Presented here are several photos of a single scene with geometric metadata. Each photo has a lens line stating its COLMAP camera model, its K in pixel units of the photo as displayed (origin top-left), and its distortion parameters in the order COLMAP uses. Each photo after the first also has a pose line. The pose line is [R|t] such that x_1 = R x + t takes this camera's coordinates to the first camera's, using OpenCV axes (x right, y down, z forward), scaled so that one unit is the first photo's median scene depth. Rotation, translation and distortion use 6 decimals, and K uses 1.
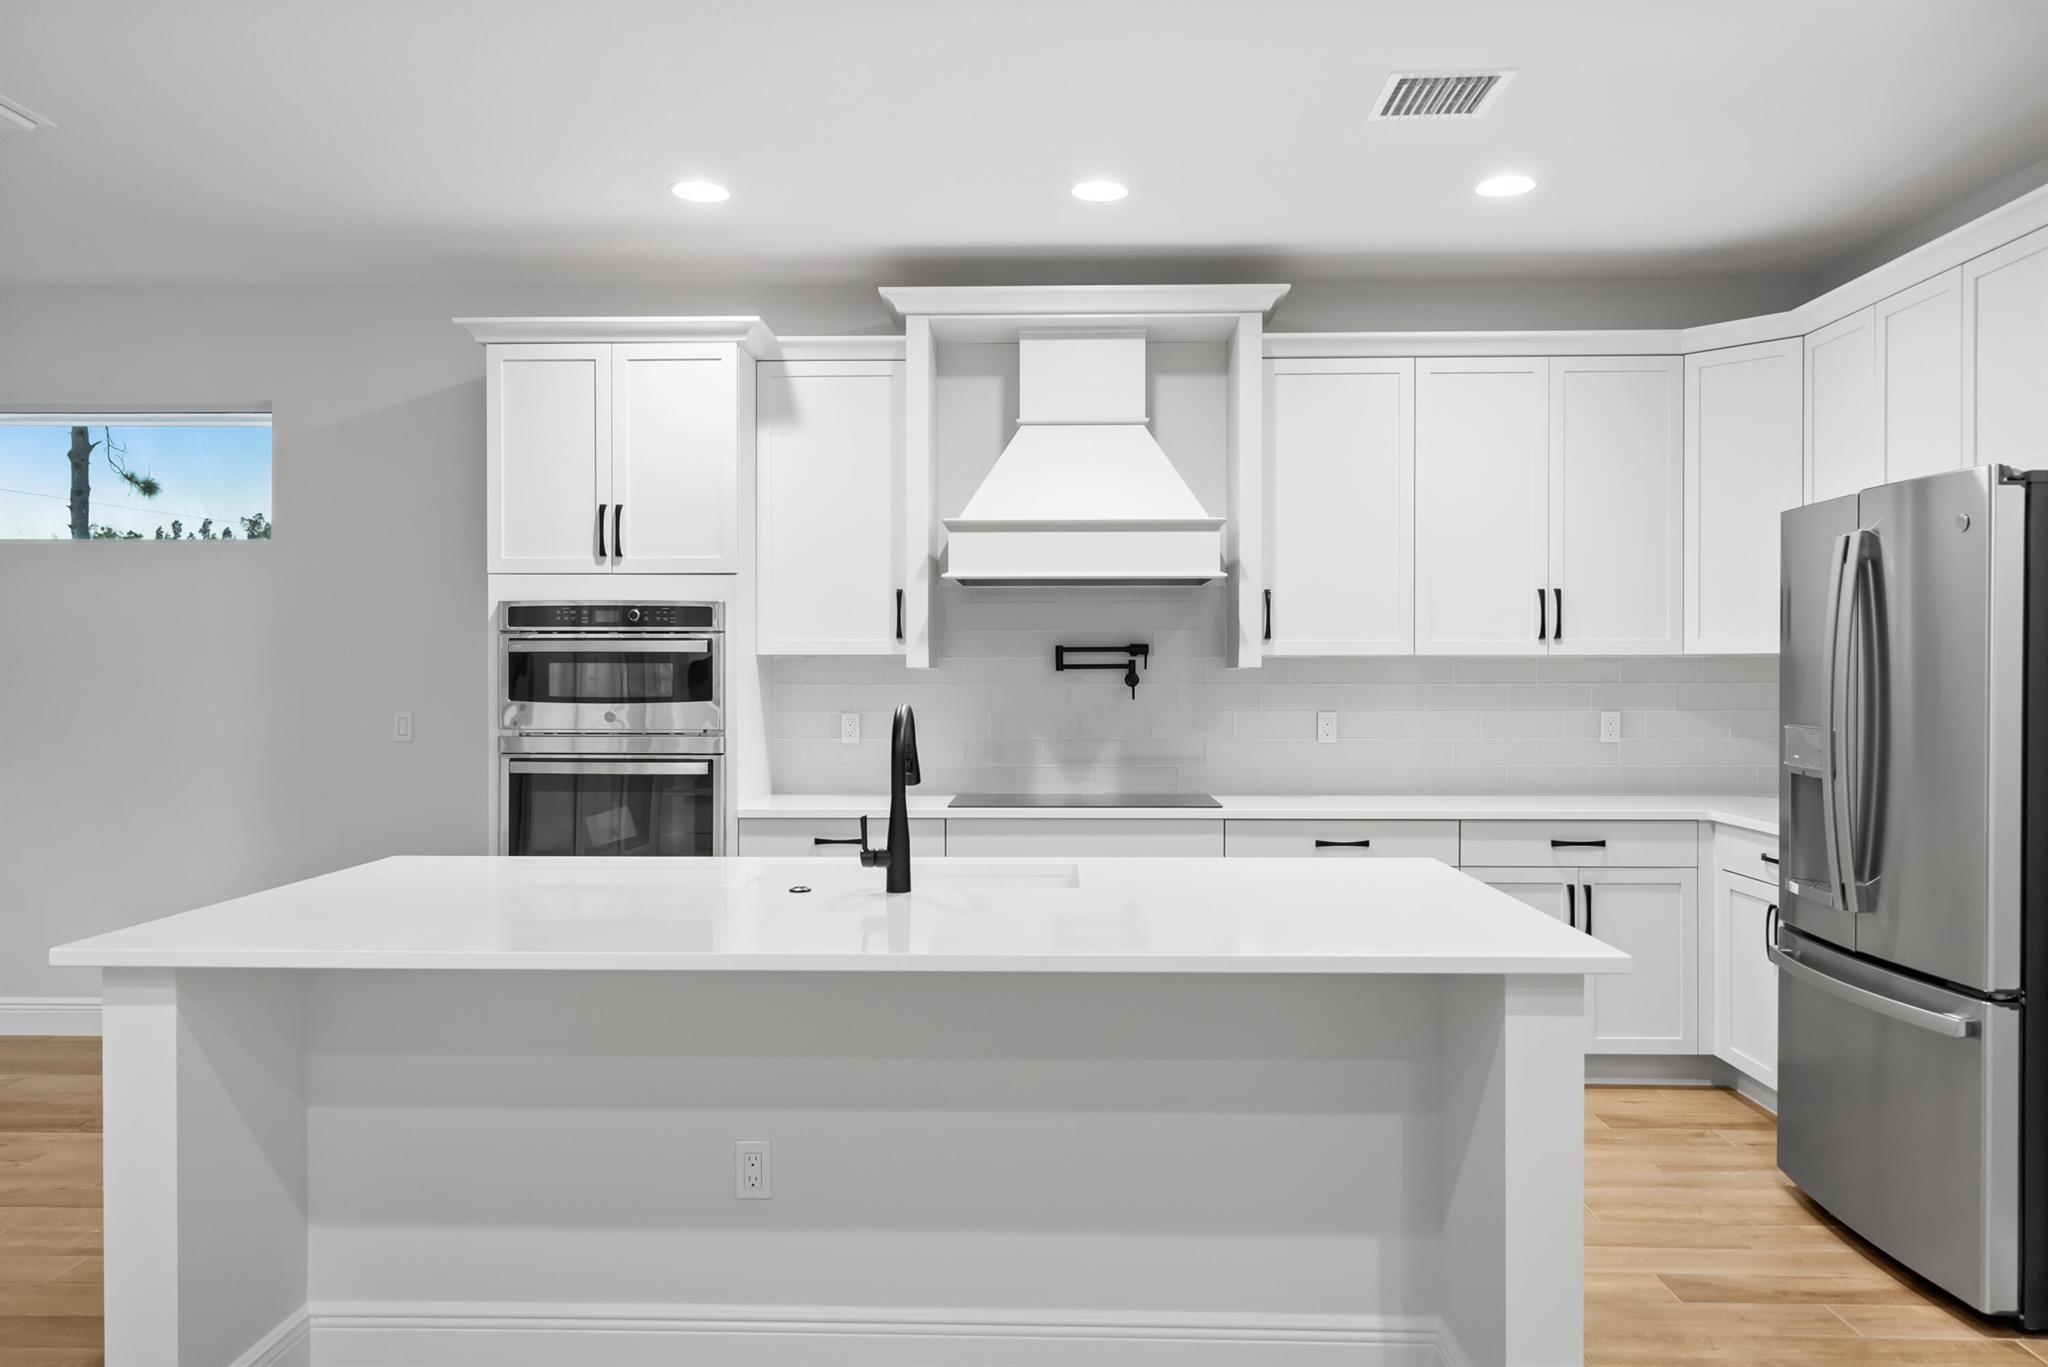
lens RADIAL K [[1469.7, 0, 1007.3], [0, 1469.7, 686.2], [0, 0, 1]] dist [0.001500, 0.005964]
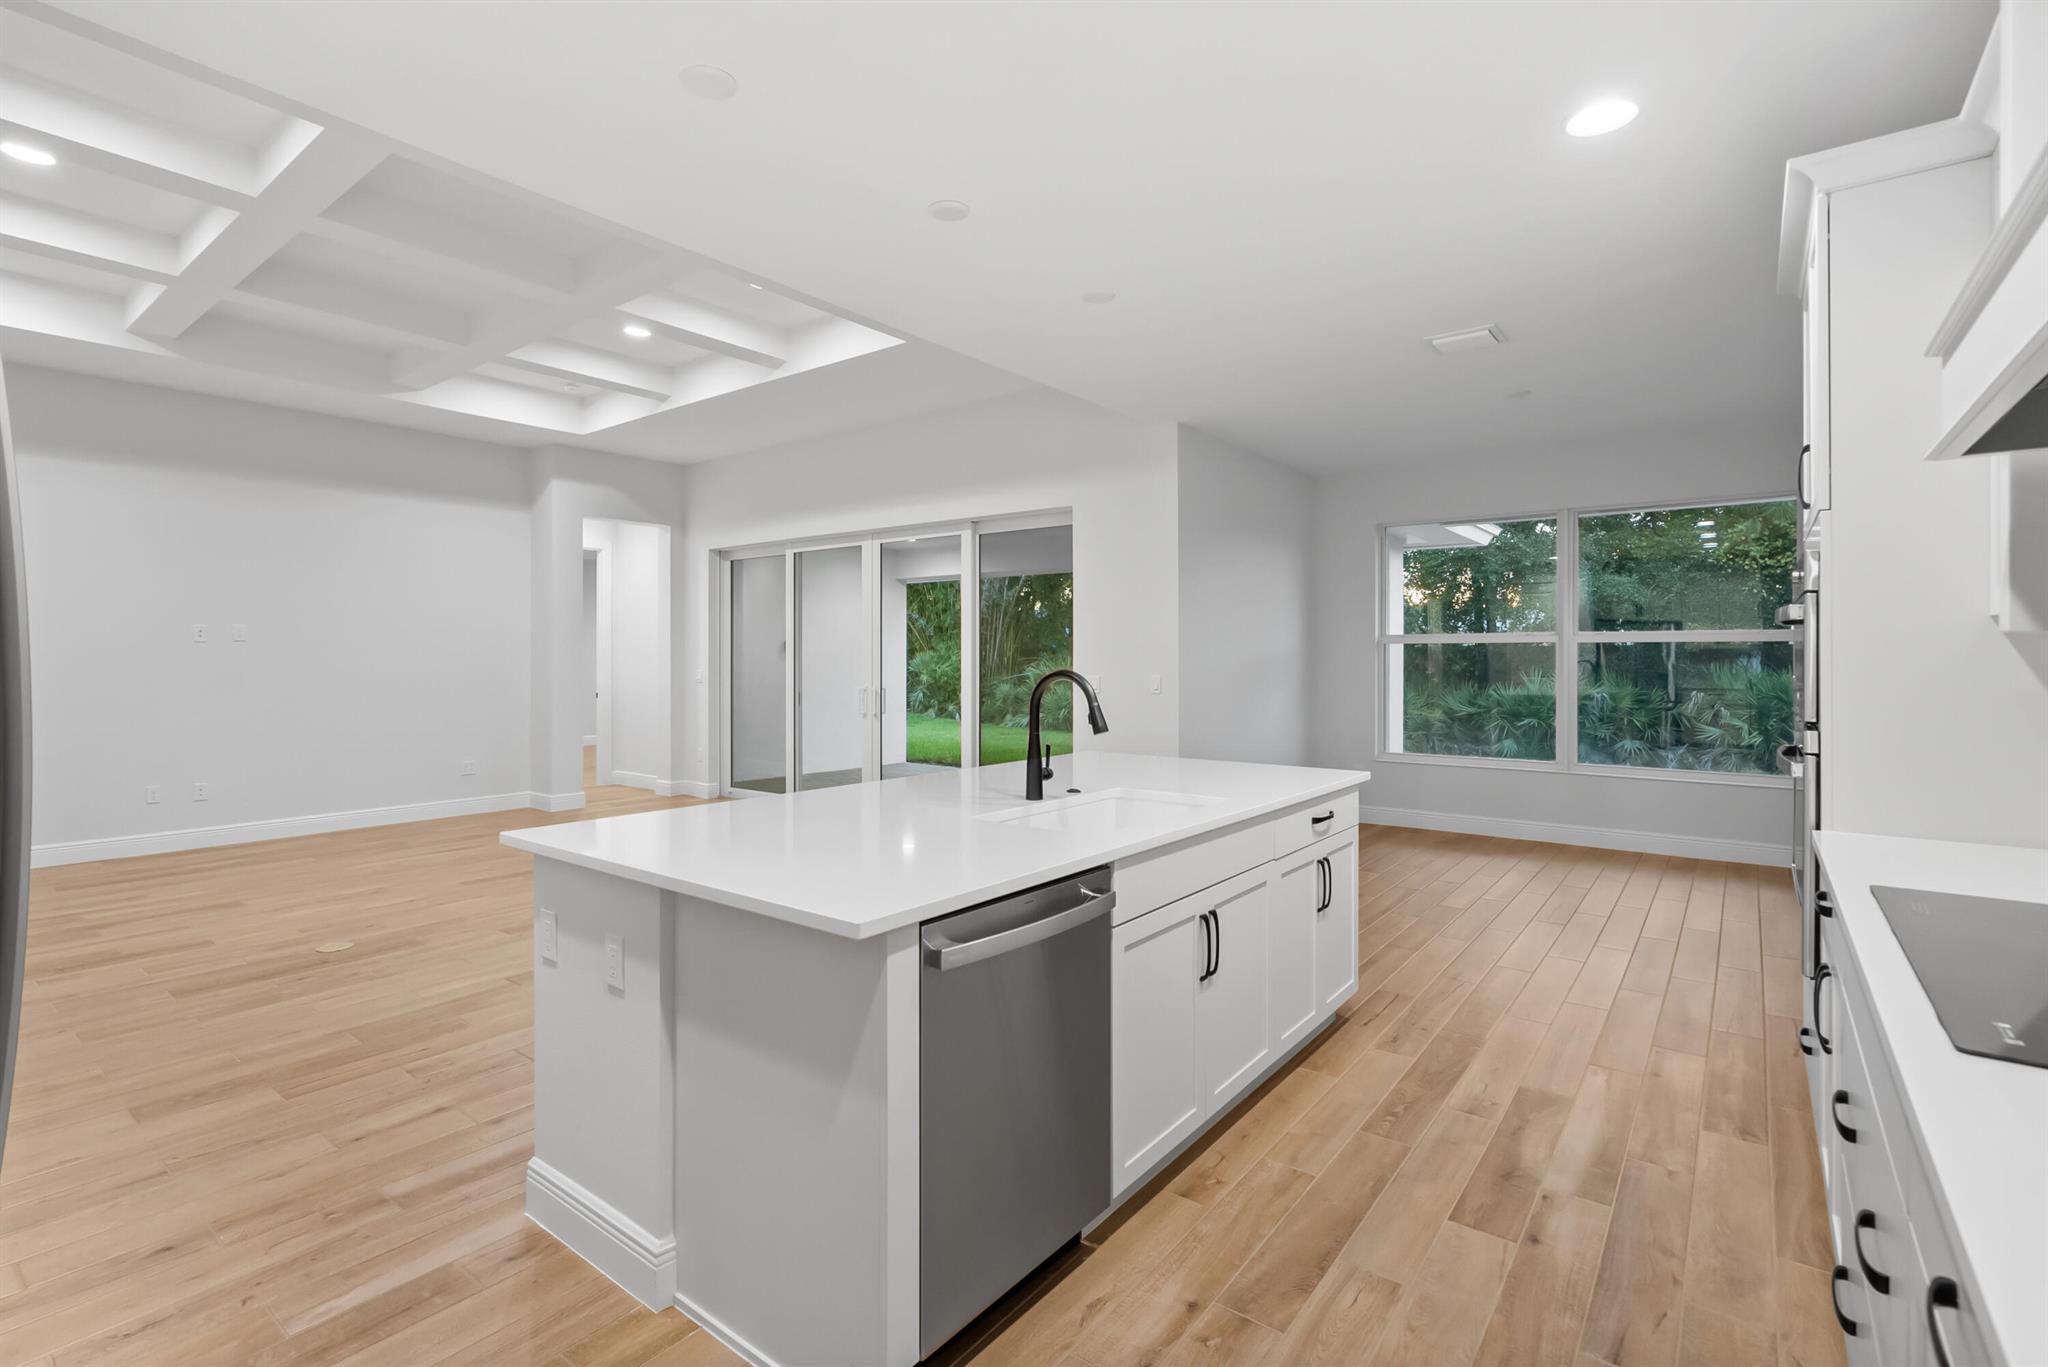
lens RADIAL K [[940.6, 0, 1028.5], [0, 940.6, 657.3], [0, 0, 1]] dist [-0.004725, -0.000939]
pose [[-0.574868, -0.000250, -0.818246, 0.413756], [-0.008403, 0.999949, 0.005598, -0.002291], [0.818203, 0.010094, -0.574841, 0.922400]]
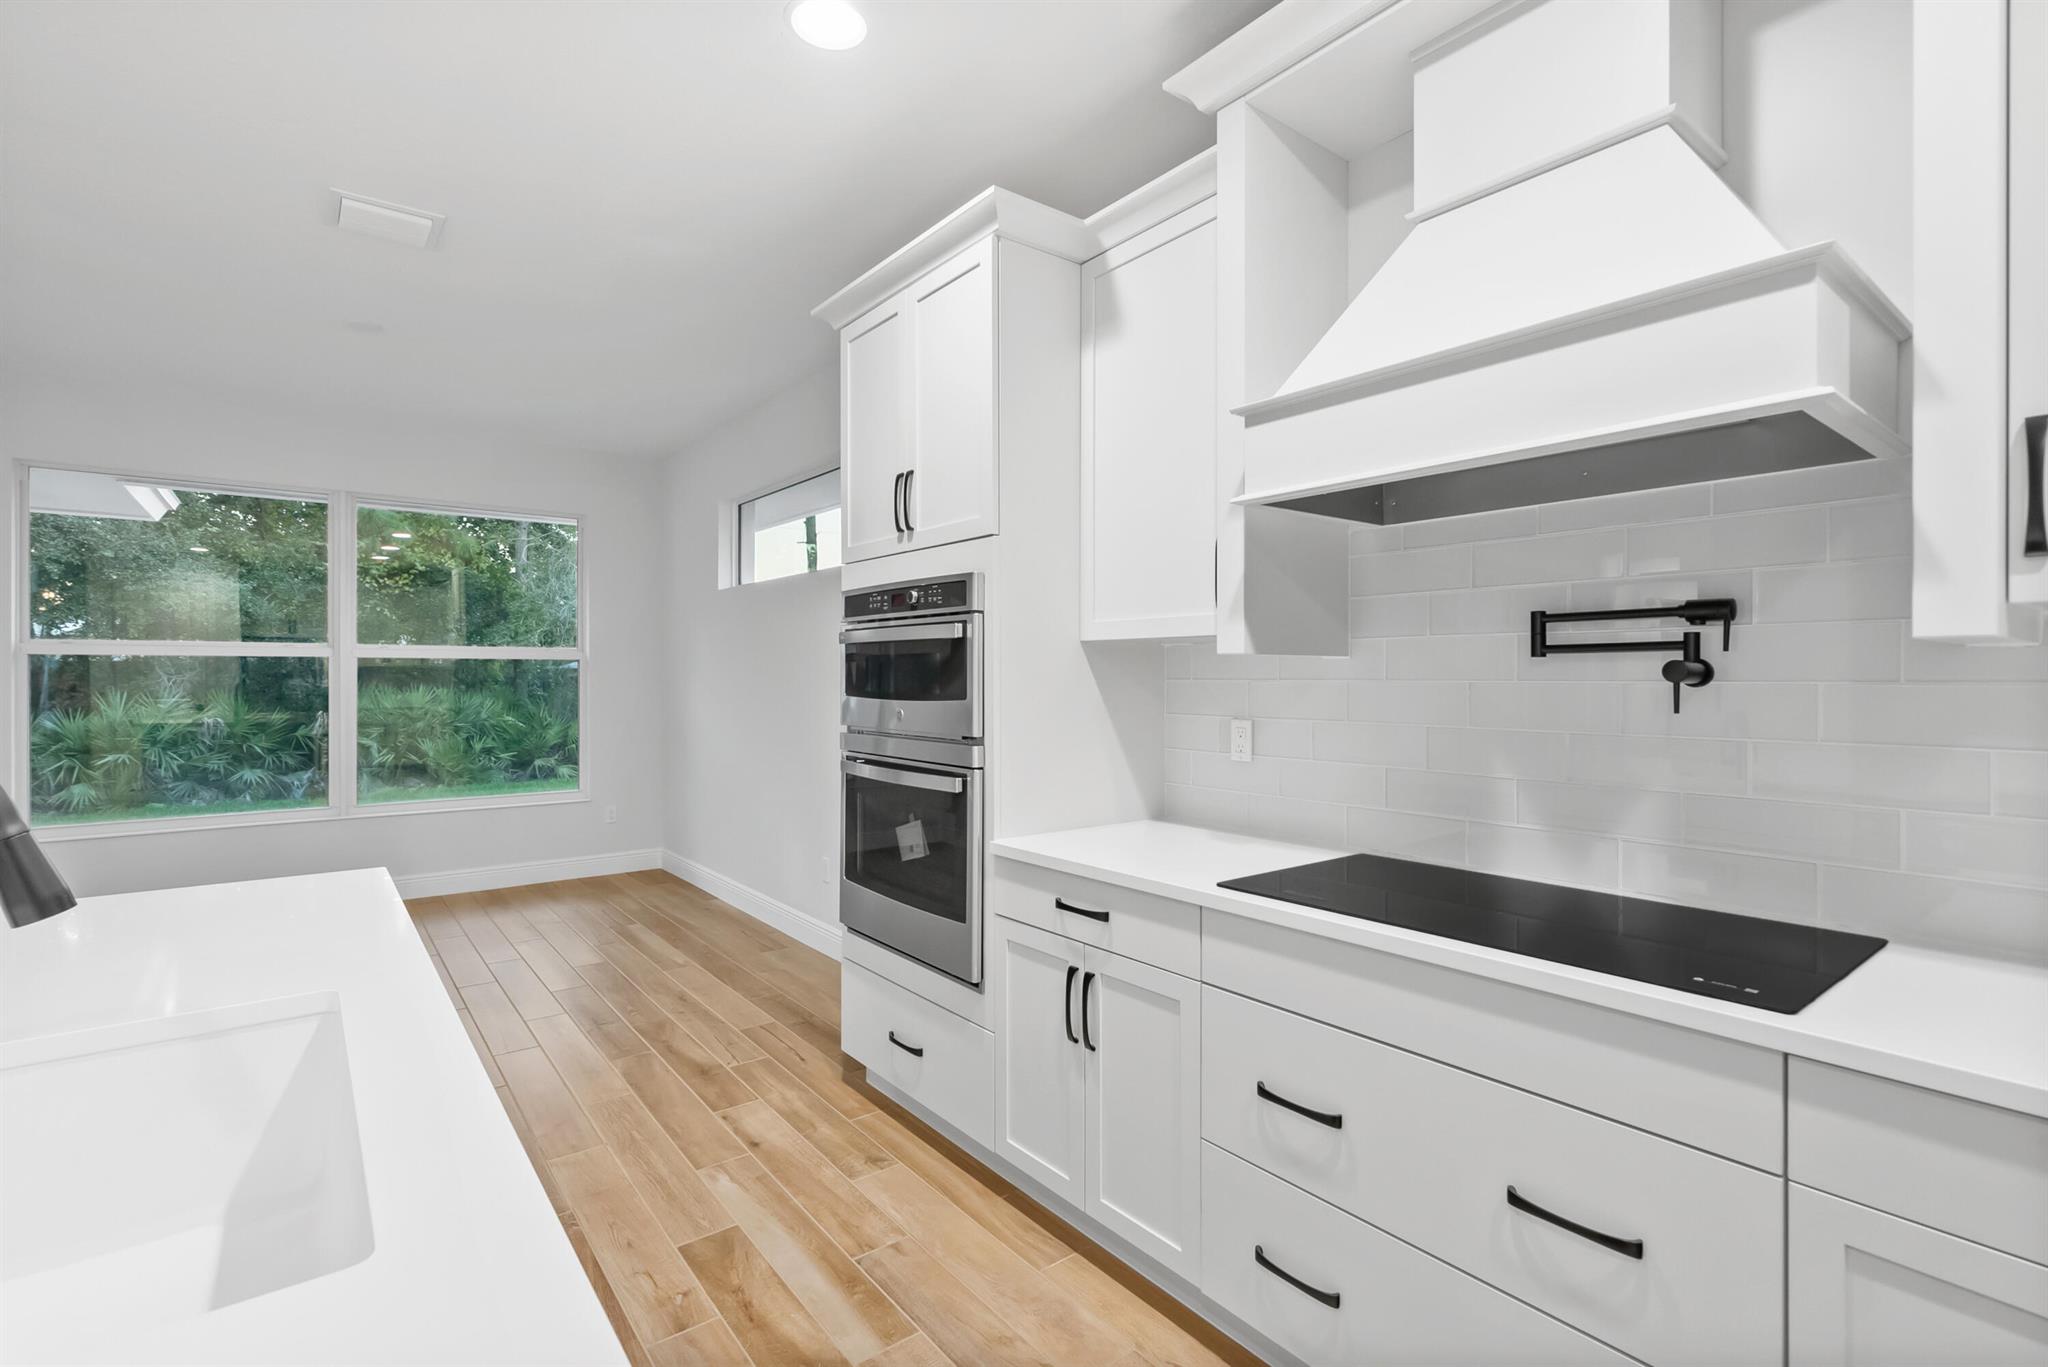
lens RADIAL K [[940.6, 0, 1013.7], [0, 940.6, 676.3], [0, 0, 1]] dist [-0.004725, -0.000939]
pose [[0.639709, 0.000576, -0.768617, 0.195865], [-0.007290, 0.999959, -0.005318, 0.000045], [0.768583, 0.009005, 0.639687, 0.677190]]
